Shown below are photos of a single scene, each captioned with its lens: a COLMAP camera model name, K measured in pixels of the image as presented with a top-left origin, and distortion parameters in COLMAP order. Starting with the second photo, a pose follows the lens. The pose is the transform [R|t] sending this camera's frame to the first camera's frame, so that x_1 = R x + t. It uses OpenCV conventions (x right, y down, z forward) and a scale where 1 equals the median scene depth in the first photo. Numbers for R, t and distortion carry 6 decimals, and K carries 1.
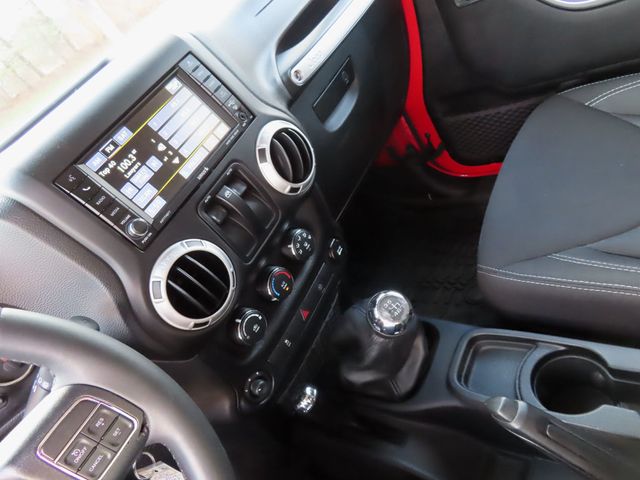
lens RADIAL K [[459.4, 0, 320.0], [0, 459.4, 241.3], [0, 0, 1]] dist [-0.005961, 0.004694]
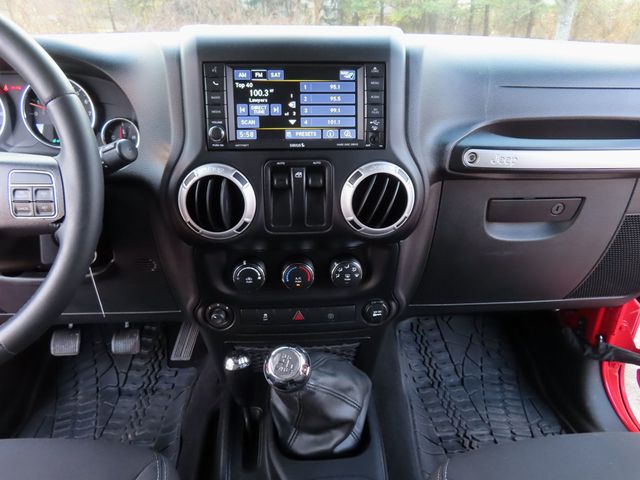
lens RADIAL K [[459.4, 0, 318.9], [0, 459.4, 239.8], [0, 0, 1]] dist [-0.005961, 0.004694]
pose [[0.499740, 0.756975, -0.421010, 0.409830], [-0.756015, 0.618408, 0.214505, -0.286634], [0.422730, 0.211093, 0.881328, 0.099293]]
